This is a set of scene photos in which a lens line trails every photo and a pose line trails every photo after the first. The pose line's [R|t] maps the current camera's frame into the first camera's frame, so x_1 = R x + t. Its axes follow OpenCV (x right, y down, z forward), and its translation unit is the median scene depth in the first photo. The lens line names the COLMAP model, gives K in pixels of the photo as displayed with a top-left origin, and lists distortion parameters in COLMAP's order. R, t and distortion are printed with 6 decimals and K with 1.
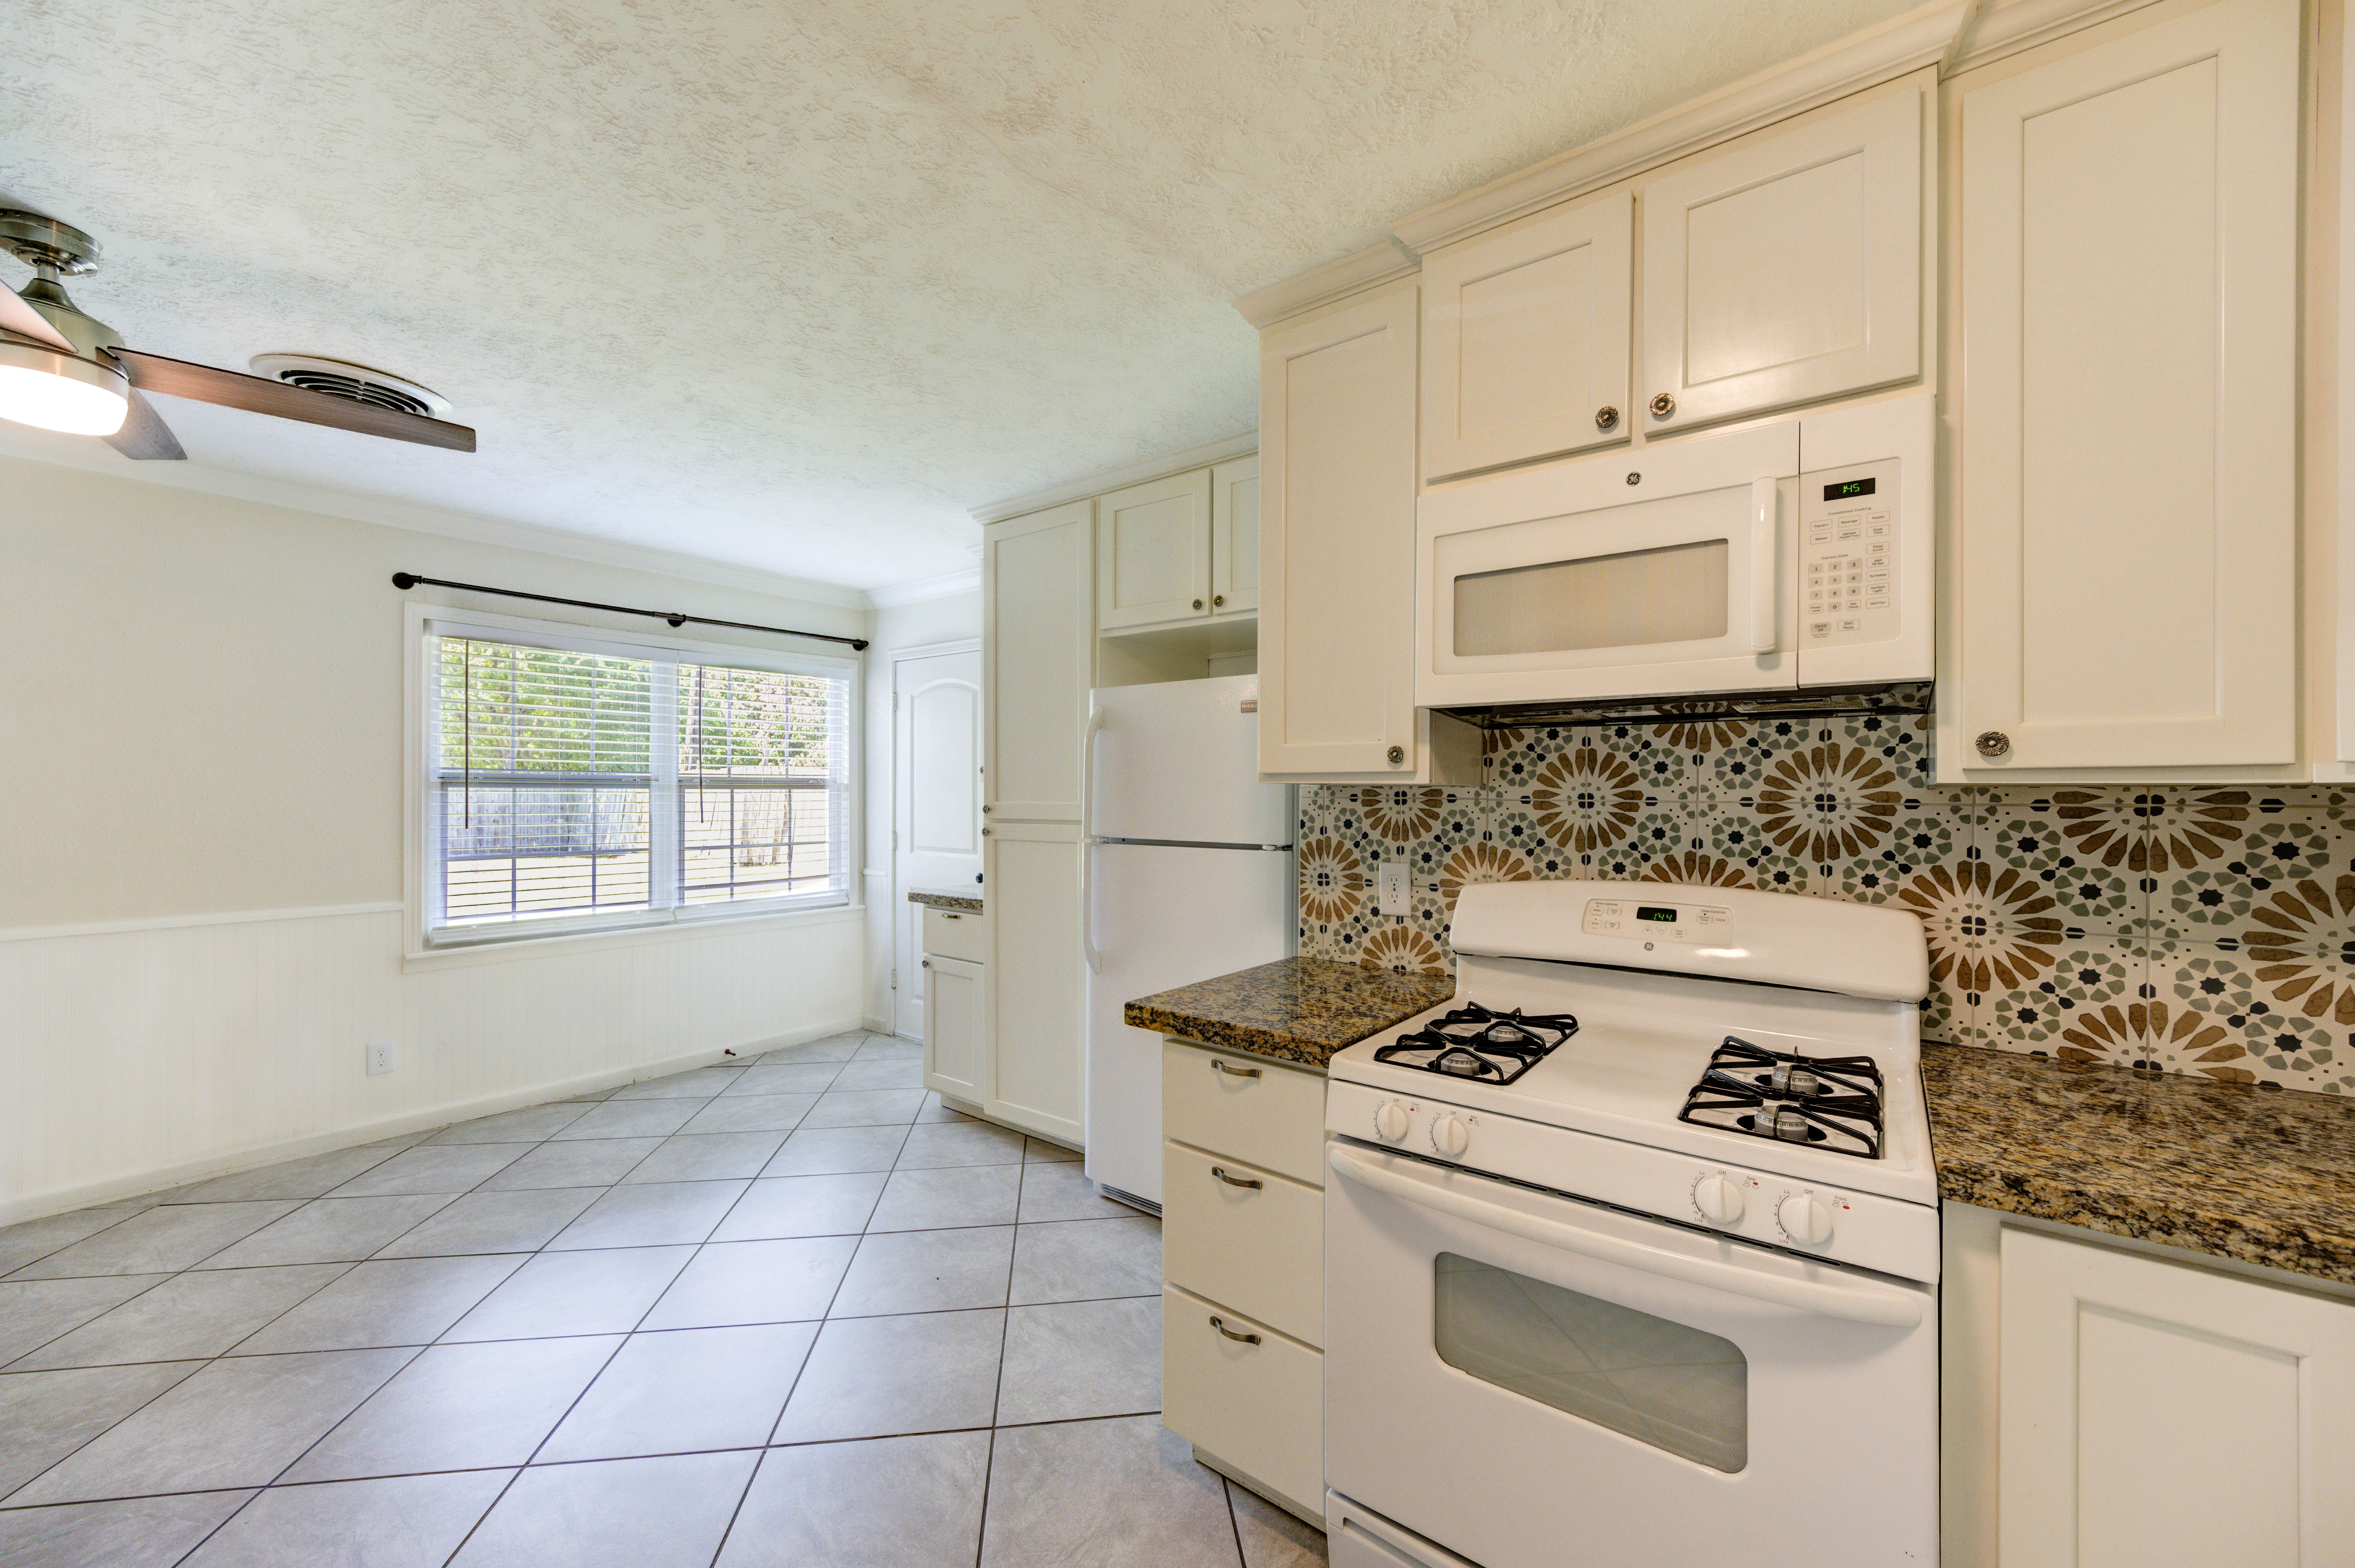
lens RADIAL K [[902.1, 0, 1190.7], [0, 902.1, 791.8], [0, 0, 1]] dist [0.001348, -0.000192]
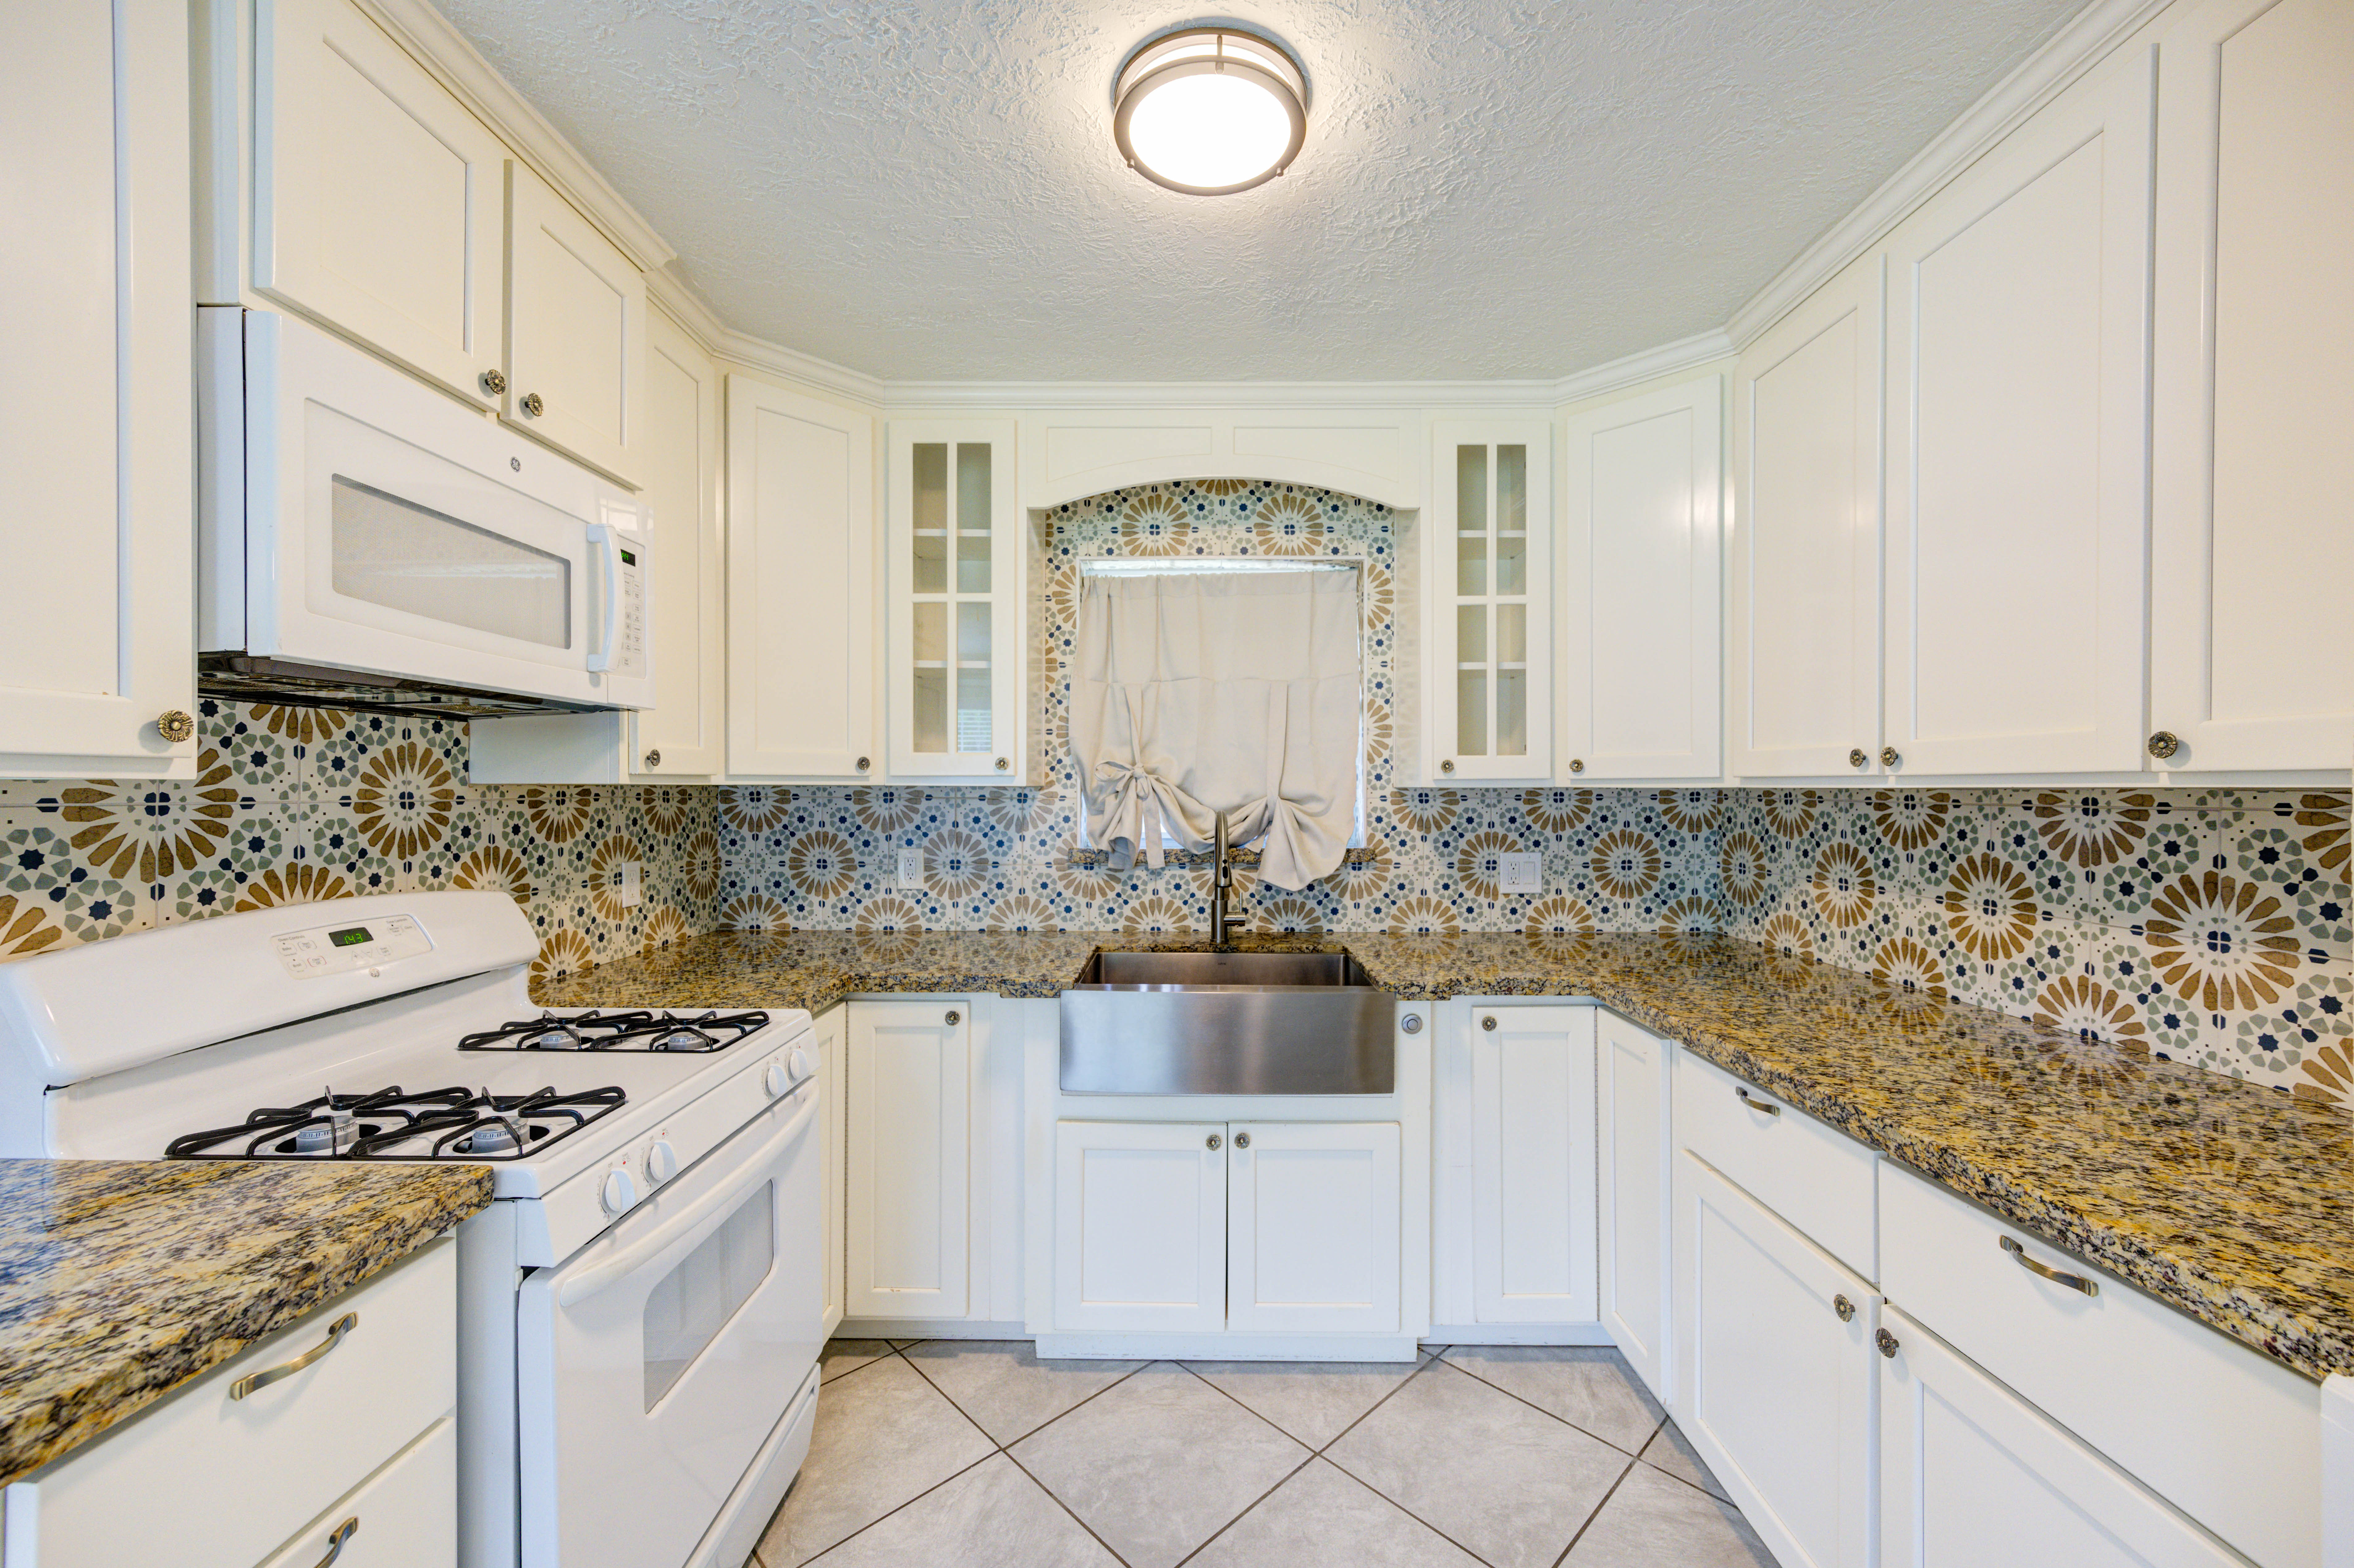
lens RADIAL K [[914.0, 0, 1192.7], [0, 914.0, 791.1], [0, 0, 1]] dist [0.003049, 0.000048]
pose [[-0.599715, -0.007885, 0.800175, -0.601123], [-0.005254, 0.999969, 0.005916, -0.008453], [-0.800197, -0.000656, -0.599737, 0.841242]]
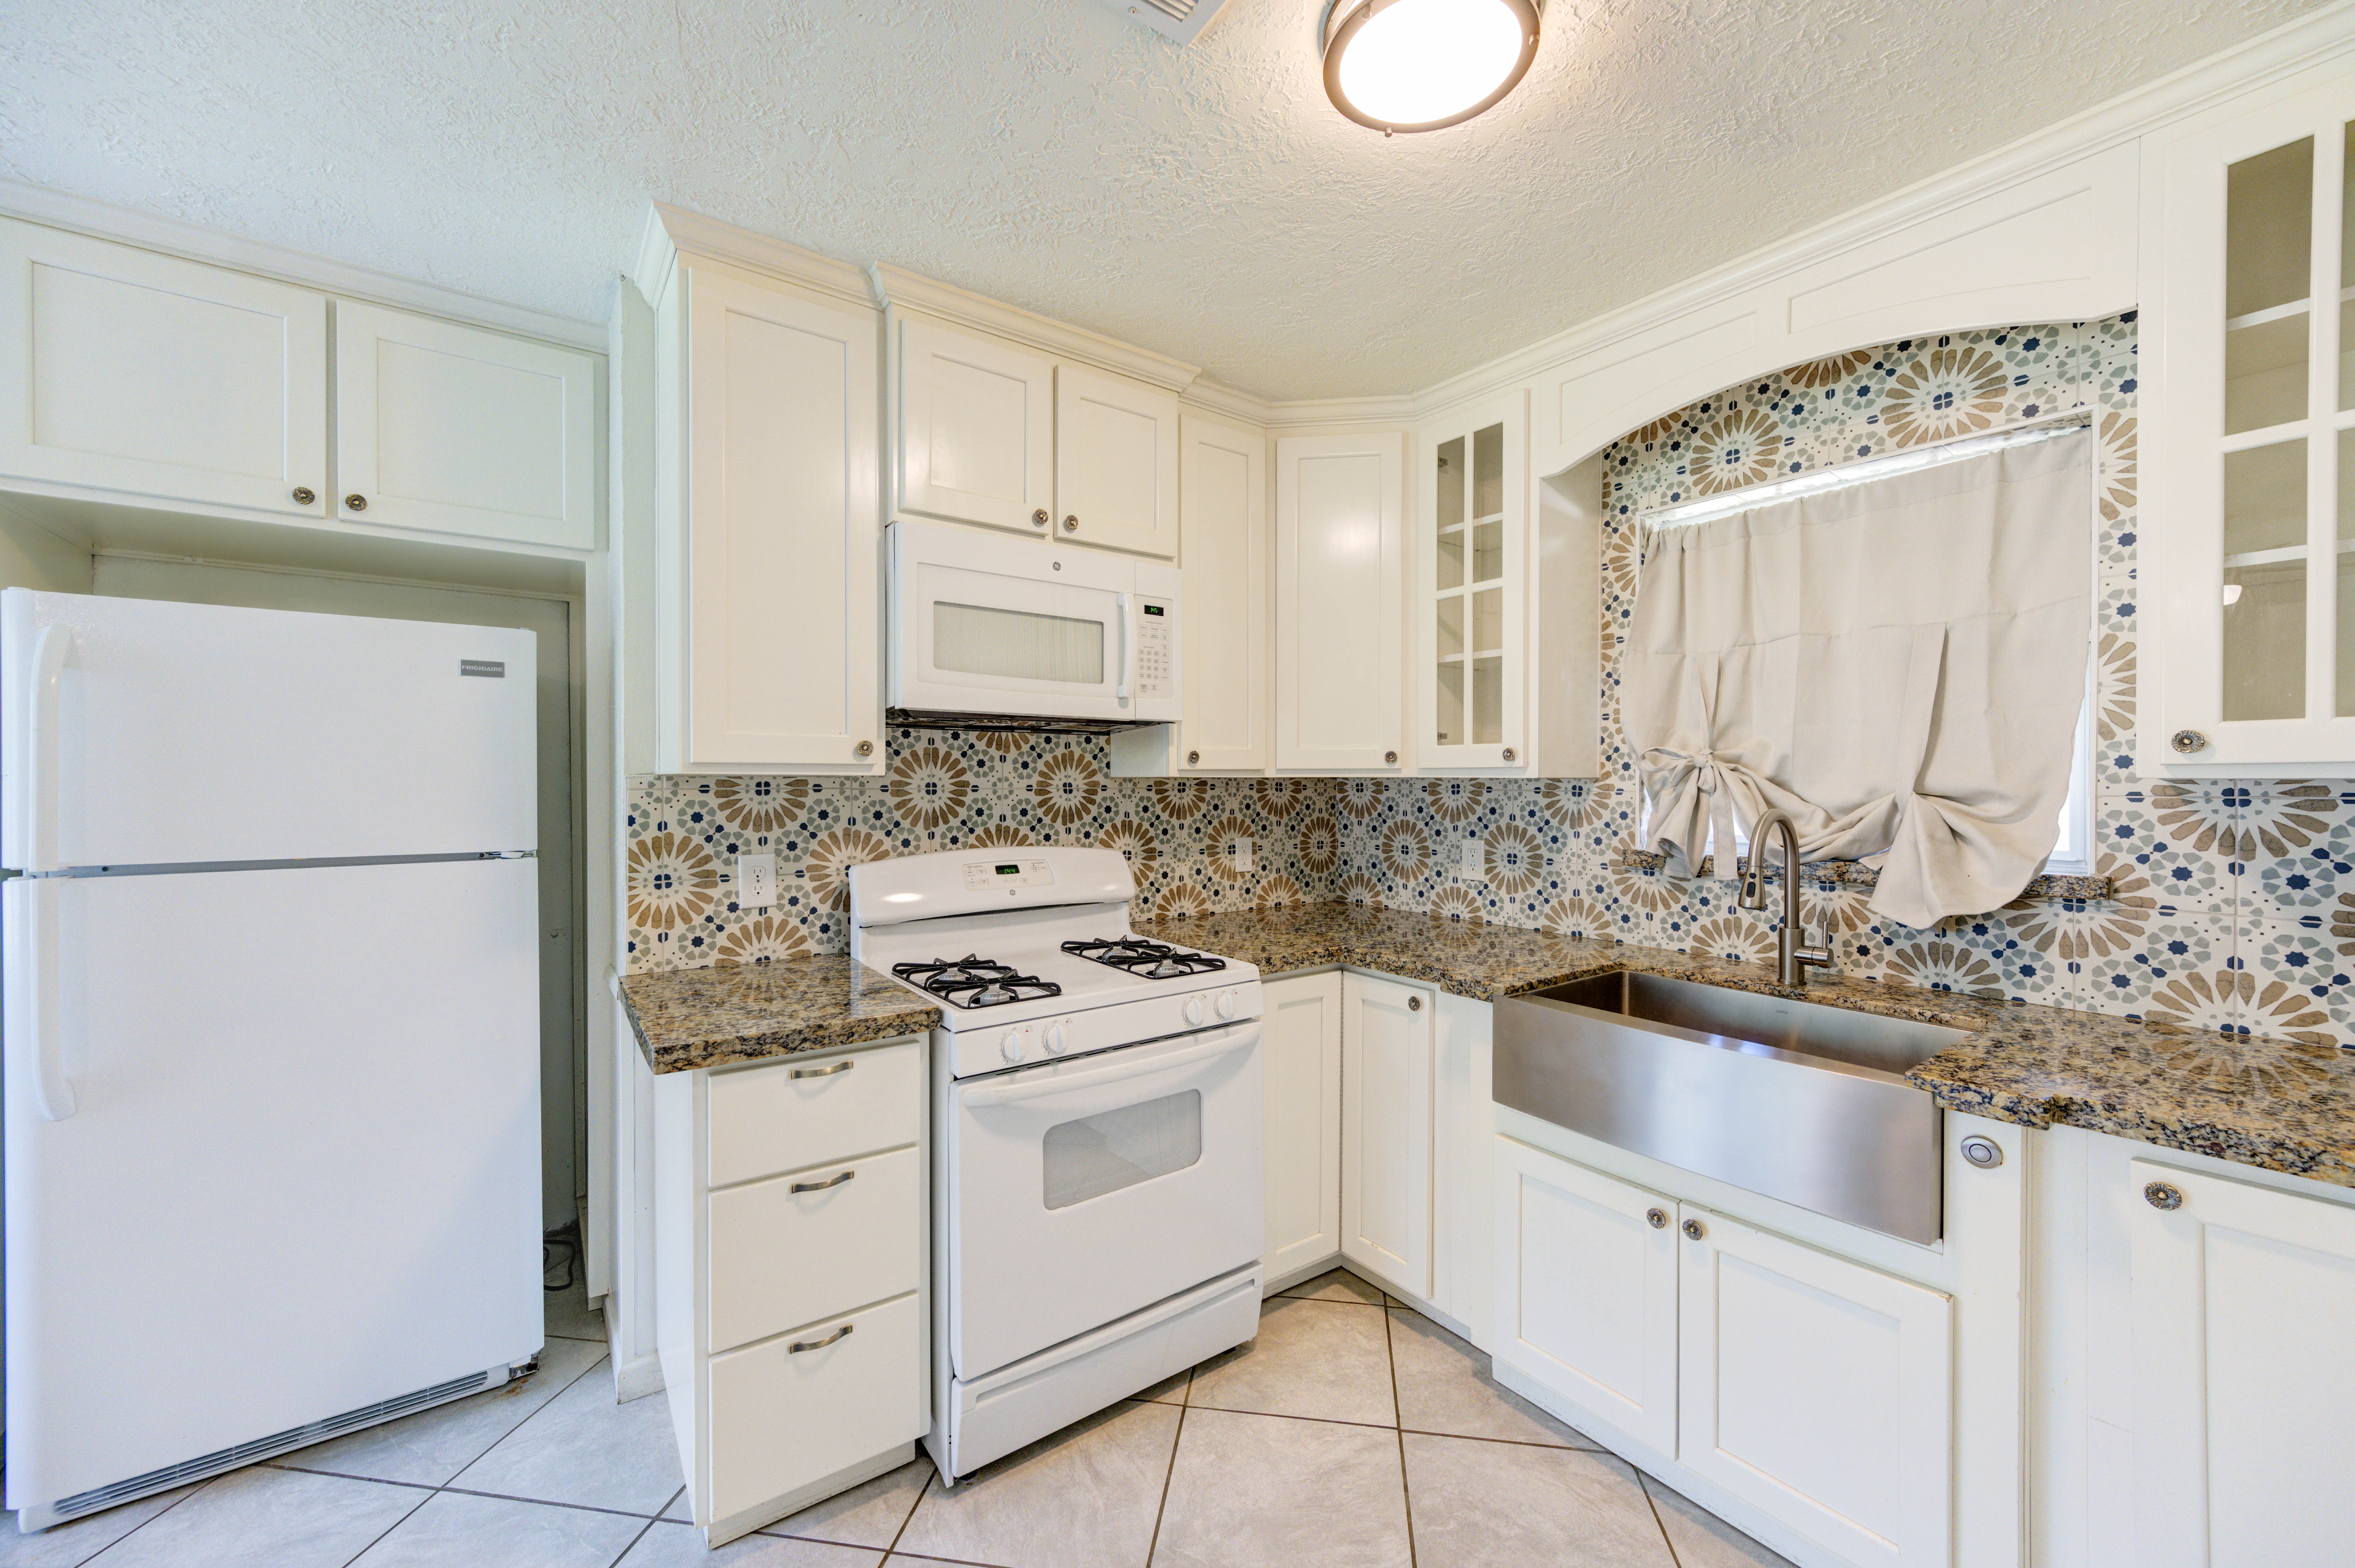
lens RADIAL K [[918.5, 0, 1182.7], [0, 918.5, 787.6], [0, 0, 1]] dist [-0.000143, -0.000216]
pose [[0.282192, -0.012668, 0.959274, -0.727290], [-0.000917, 0.999909, 0.013474, -0.009747], [-0.959358, -0.004681, 0.282154, 0.323975]]
